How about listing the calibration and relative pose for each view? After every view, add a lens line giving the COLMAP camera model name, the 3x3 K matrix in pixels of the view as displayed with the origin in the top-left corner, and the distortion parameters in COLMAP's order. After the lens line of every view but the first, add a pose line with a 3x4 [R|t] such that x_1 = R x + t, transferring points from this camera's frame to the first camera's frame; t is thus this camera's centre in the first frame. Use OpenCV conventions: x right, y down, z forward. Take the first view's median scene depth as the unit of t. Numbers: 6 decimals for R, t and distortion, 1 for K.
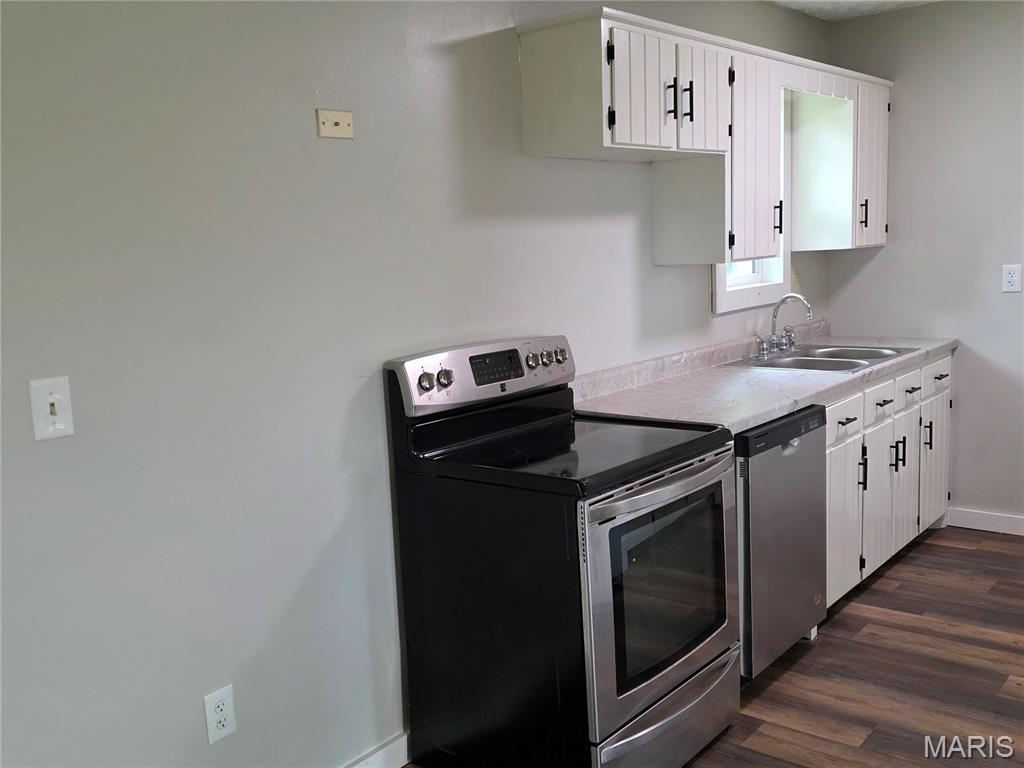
lens RADIAL K [[964.2, 0, 507.4], [0, 964.2, 397.0], [0, 0, 1]] dist [0.045513, 0.000000]
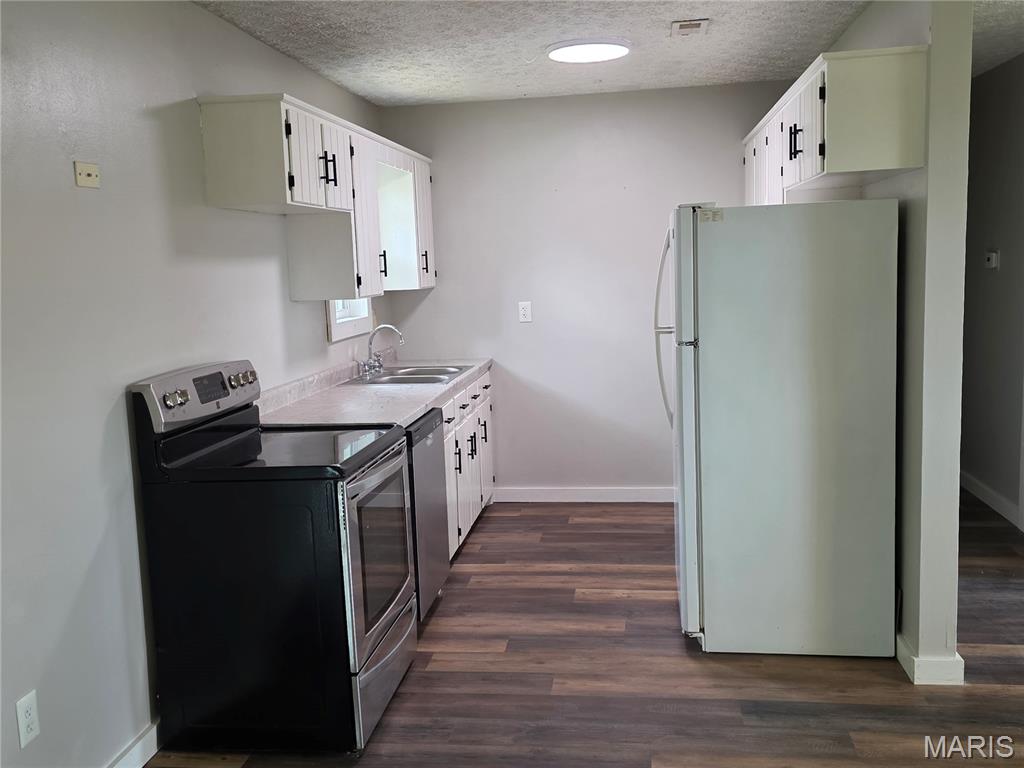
lens RADIAL K [[964.2, 0, 508.1], [0, 964.2, 385.9], [0, 0, 1]] dist [0.045513, 0.000000]
pose [[0.848047, -0.051162, 0.527445, -0.294823], [0.079420, 0.996358, -0.031049, 0.028331], [-0.523935, 0.068221, 0.849022, -0.156405]]
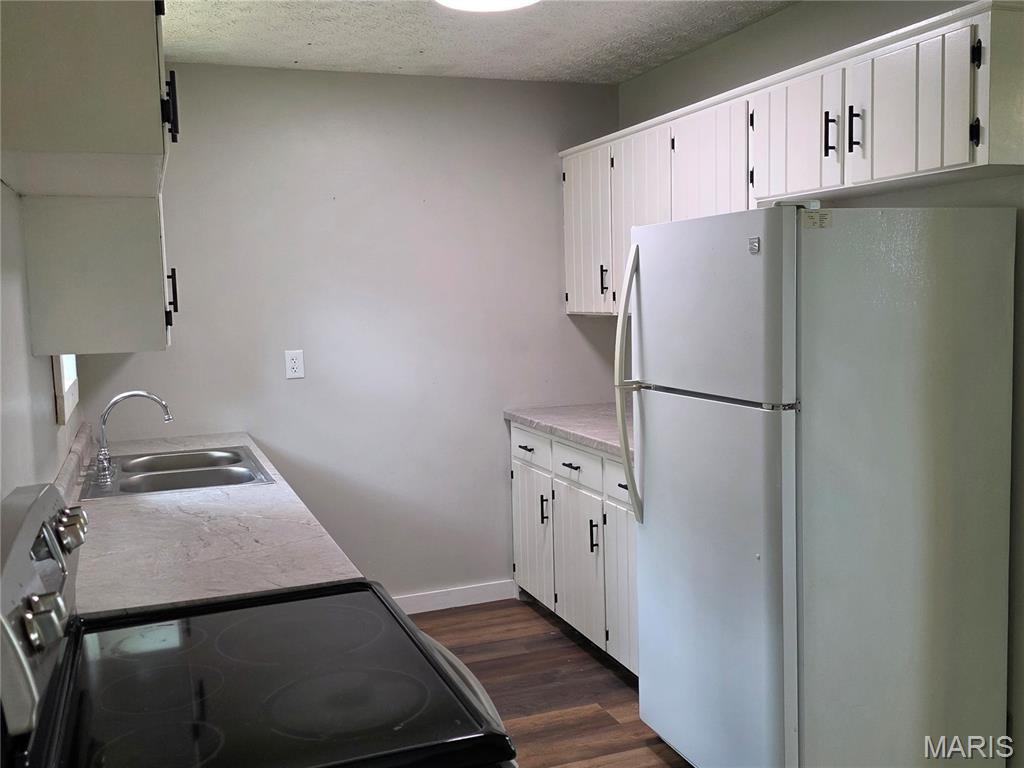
lens RADIAL K [[964.2, 0, 502.8], [0, 964.2, 383.0], [0, 0, 1]] dist [0.045513, 0.000000]
pose [[0.494436, -0.048153, 0.867879, -0.294814], [0.141798, 0.989557, -0.025880, -0.068551], [-0.857570, 0.135860, 0.496101, 0.490575]]
